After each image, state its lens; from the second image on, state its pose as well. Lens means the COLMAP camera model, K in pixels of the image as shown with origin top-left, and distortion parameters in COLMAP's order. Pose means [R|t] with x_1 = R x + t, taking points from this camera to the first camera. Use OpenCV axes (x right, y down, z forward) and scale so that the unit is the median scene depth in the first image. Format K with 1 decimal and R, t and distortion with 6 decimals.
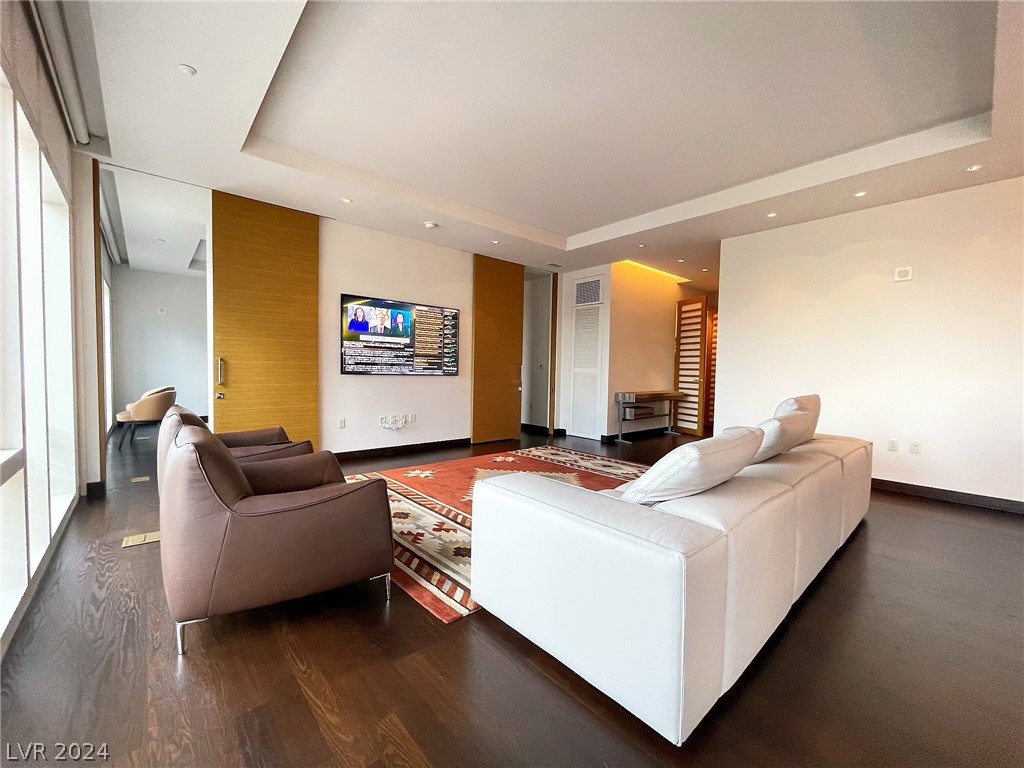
lens RADIAL K [[411.7, 0, 506.9], [0, 411.7, 387.1], [0, 0, 1]] dist [-0.000025, -0.000020]
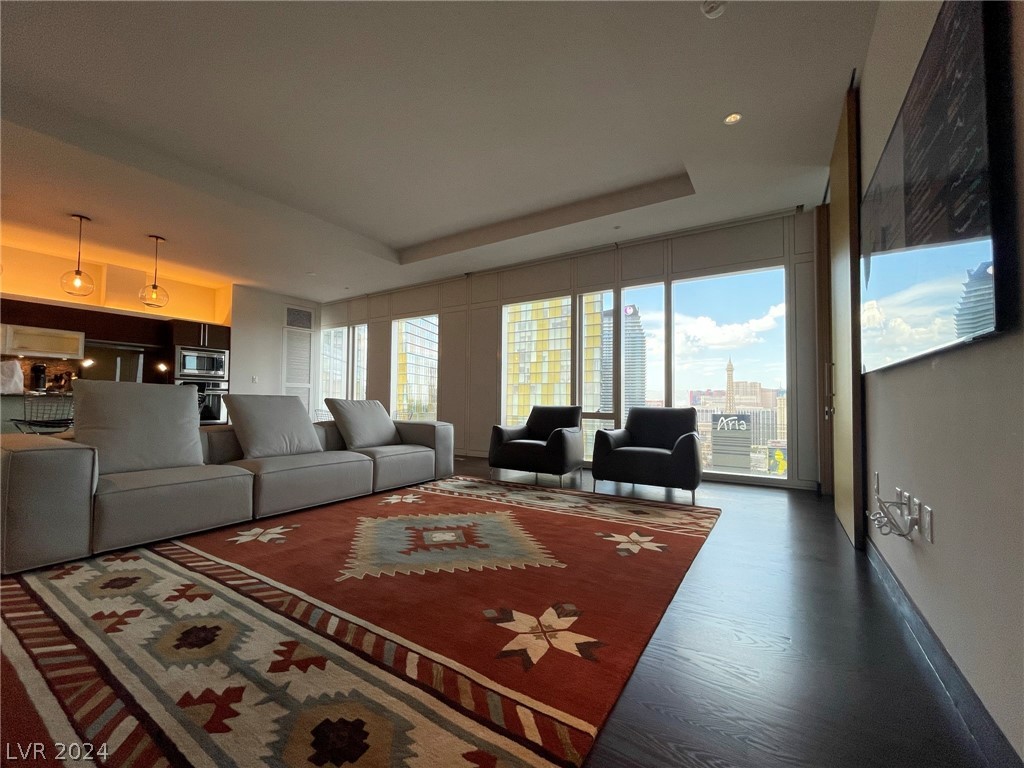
lens RADIAL K [[411.7, 0, 506.9], [0, 411.7, 387.1], [0, 0, 1]] dist [-0.000025, -0.000020]
pose [[-0.961449, -0.037470, -0.272418, 0.096983], [-0.039074, 0.999236, 0.000462, -0.002433], [0.272193, 0.011089, -0.962179, 1.128953]]
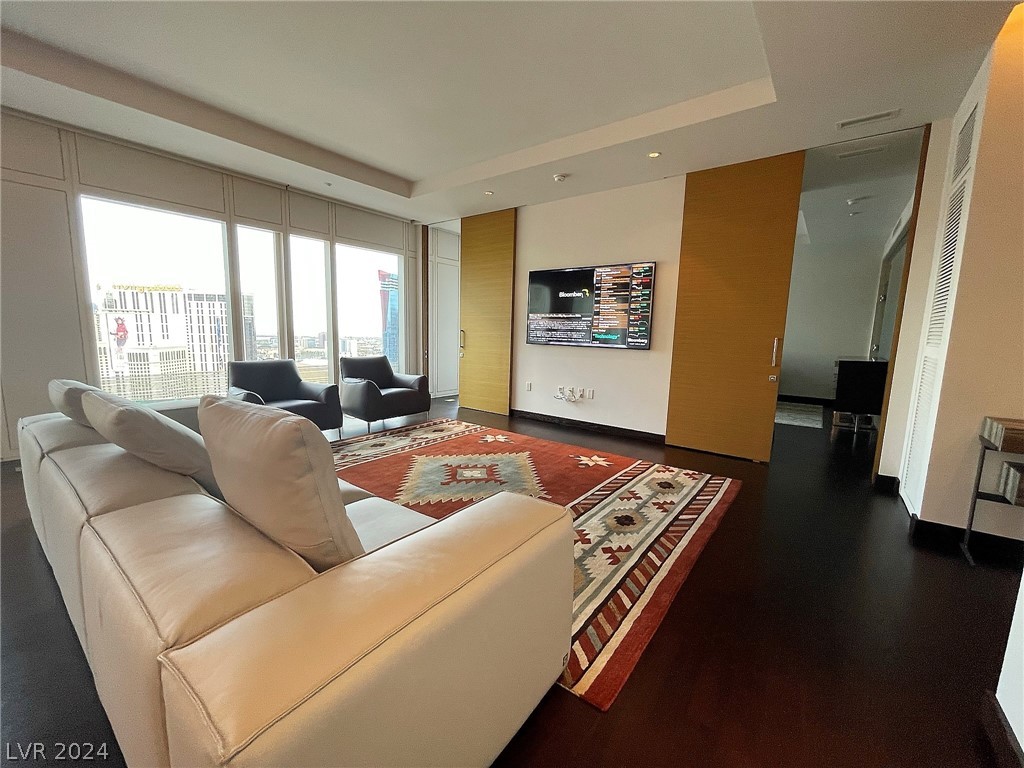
lens RADIAL K [[417.2, 0, 508.6], [0, 417.2, 387.0], [0, 0, 1]] dist [-0.001602, 0.000732]
pose [[0.188694, 0.118001, -0.974921, 0.612599], [-0.060375, 0.992271, 0.108416, -0.028947], [0.980178, 0.038403, 0.194360, 0.613103]]
